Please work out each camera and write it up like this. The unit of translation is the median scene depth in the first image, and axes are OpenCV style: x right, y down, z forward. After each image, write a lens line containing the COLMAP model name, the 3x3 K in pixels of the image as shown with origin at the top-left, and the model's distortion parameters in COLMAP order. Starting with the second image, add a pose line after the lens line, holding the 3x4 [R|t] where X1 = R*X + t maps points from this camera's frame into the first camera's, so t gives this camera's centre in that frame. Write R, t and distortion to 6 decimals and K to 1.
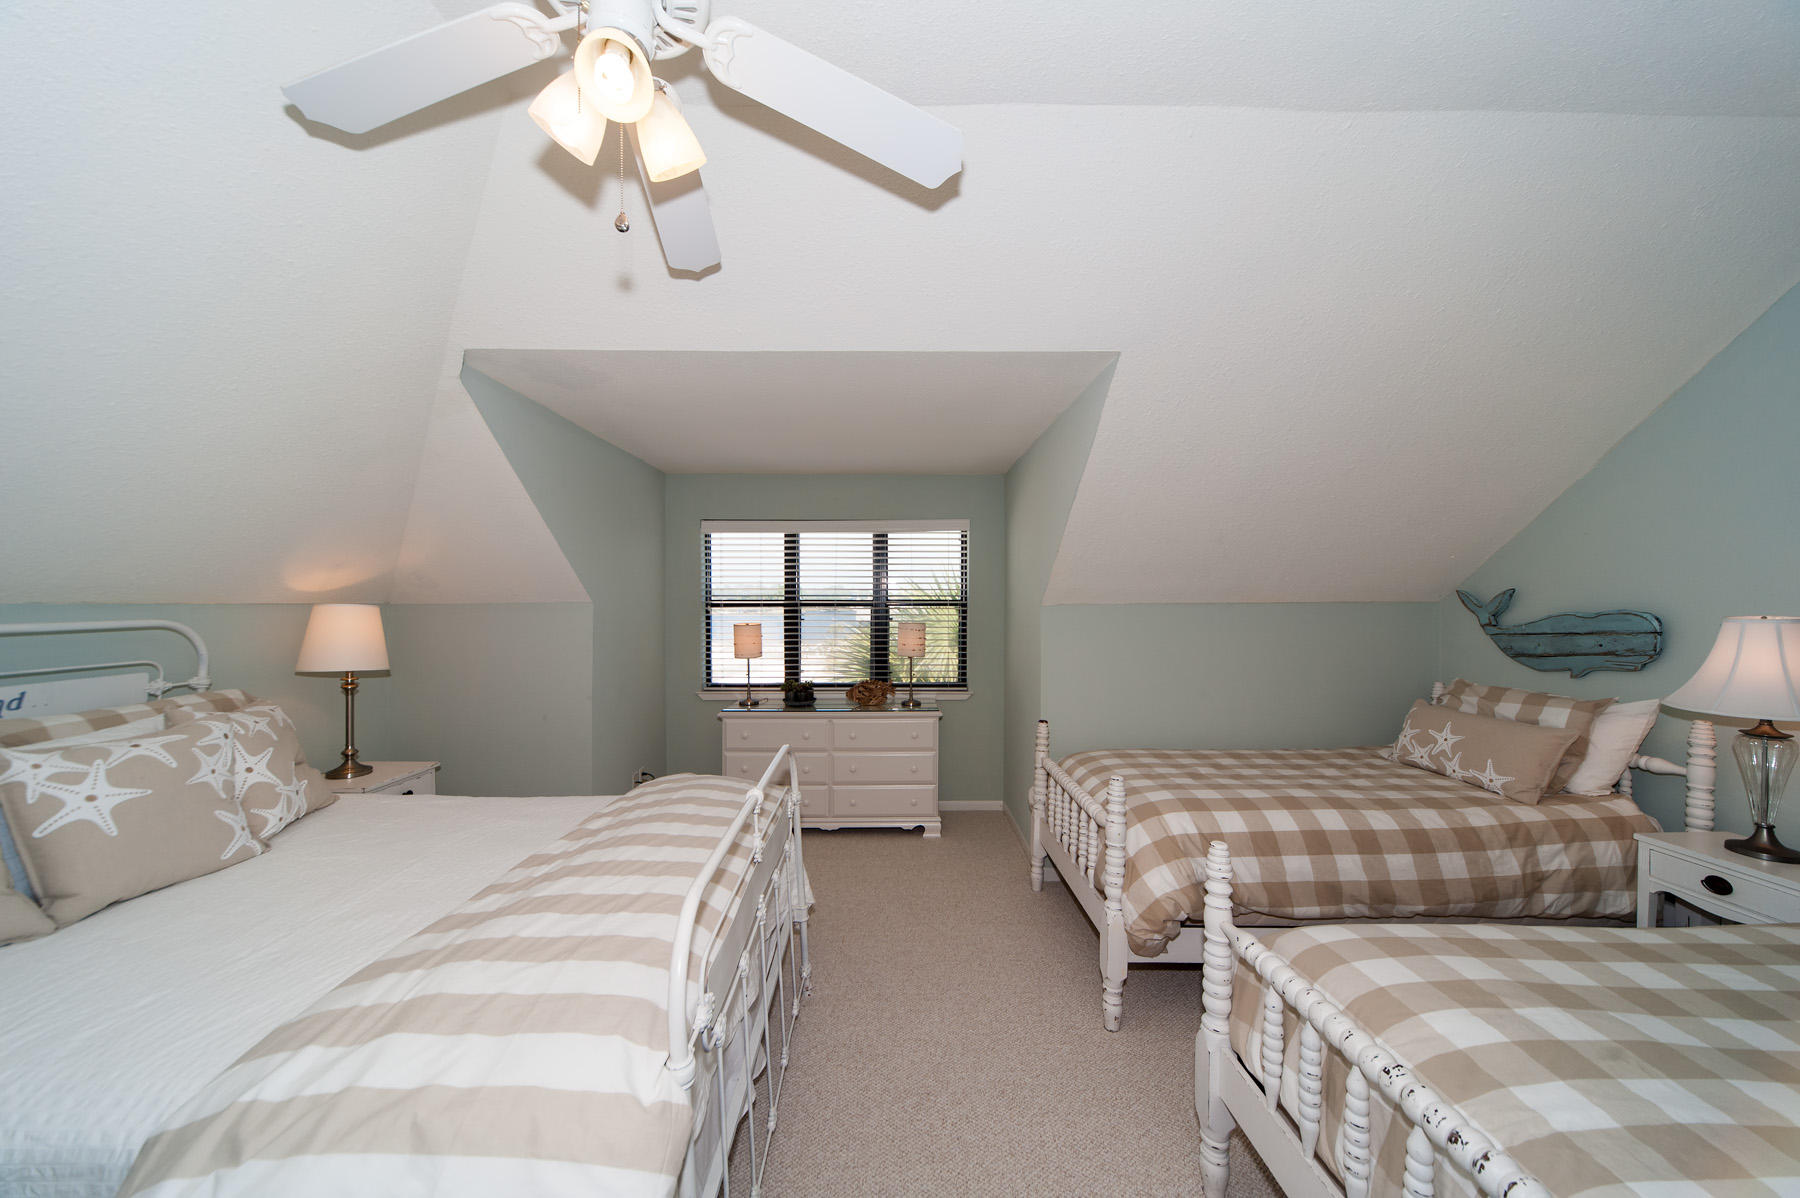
lens RADIAL K [[612.3, 0, 893.5], [0, 612.3, 605.8], [0, 0, 1]] dist [-0.000376, -0.000105]
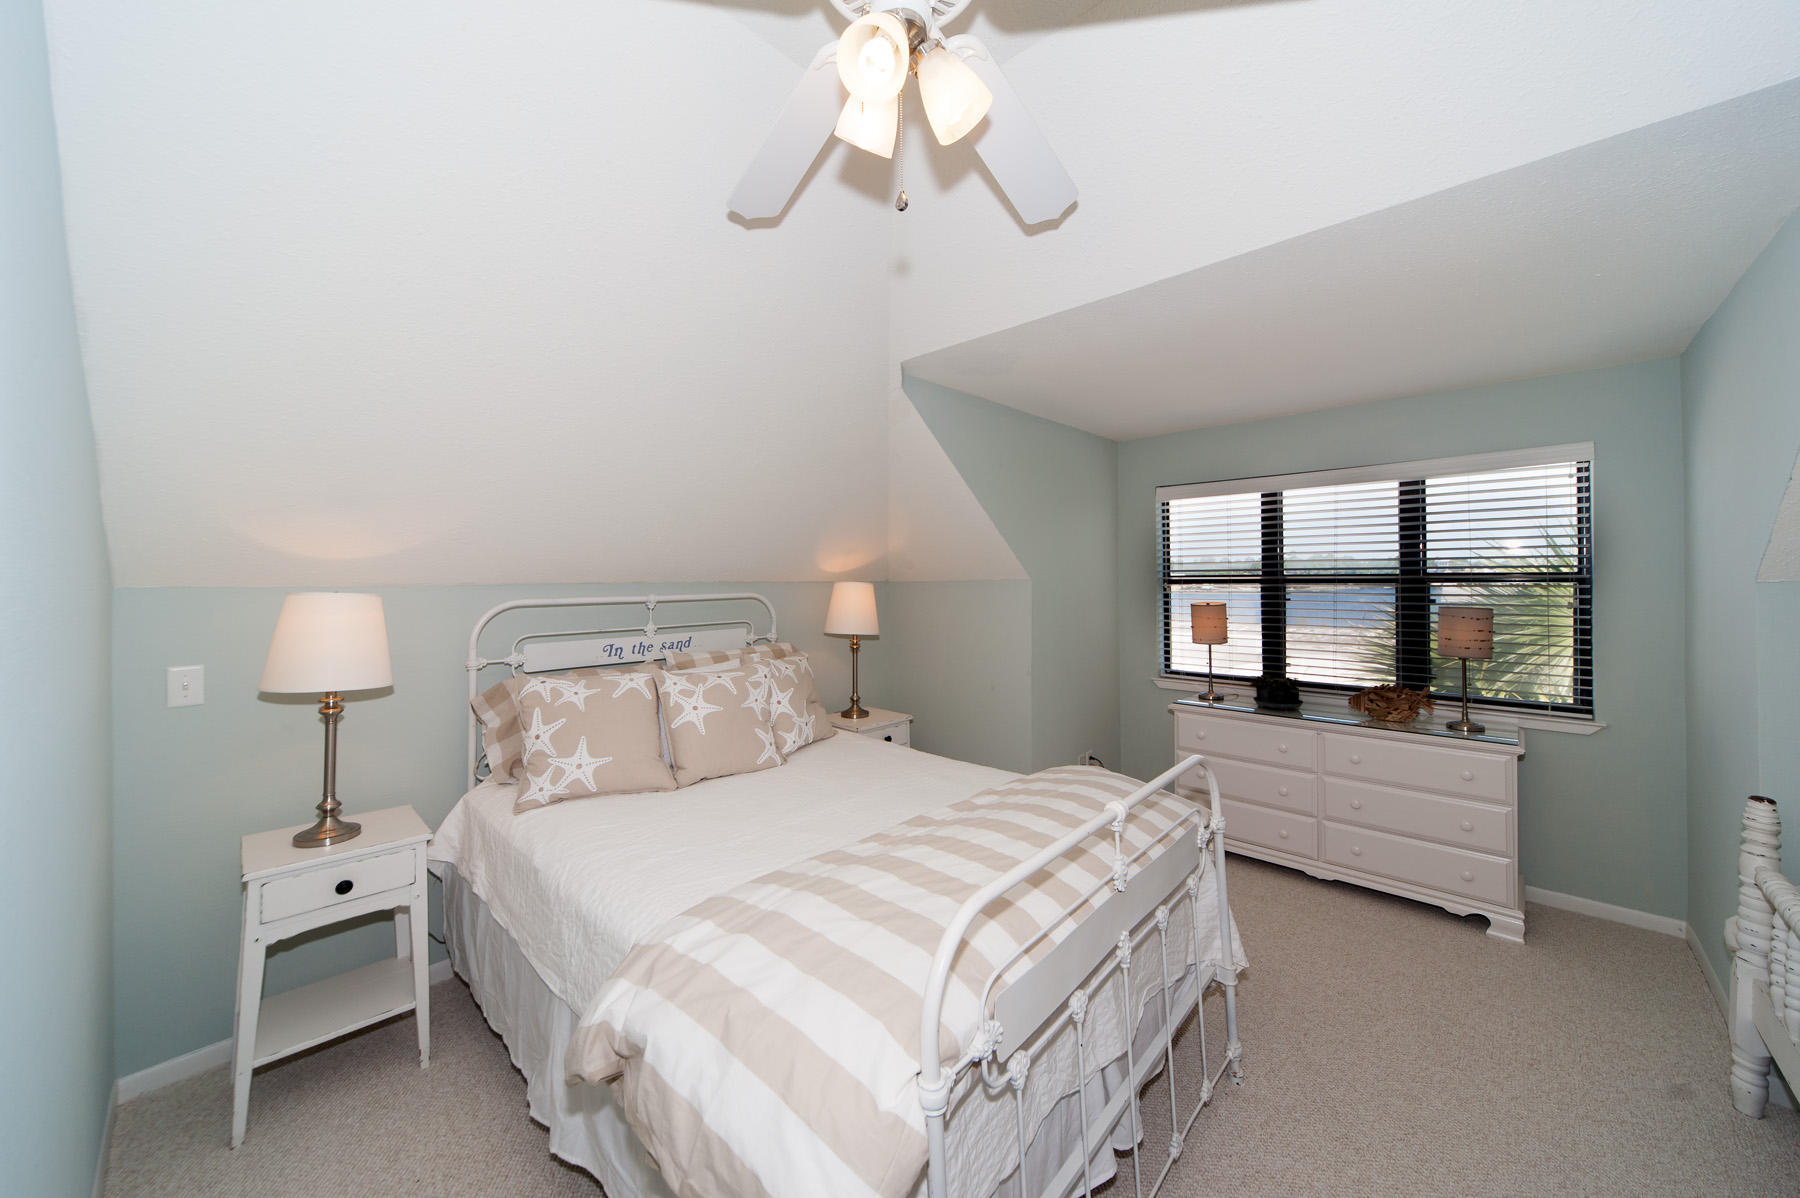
lens RADIAL K [[643.0, 0, 897.5], [0, 643.0, 573.3], [0, 0, 1]] dist [0.001326, -0.000078]
pose [[0.728342, -0.010594, -0.685132, 0.095341], [0.001767, 0.999906, -0.013583, -0.001901], [0.685212, 0.008682, 0.728292, 0.085607]]
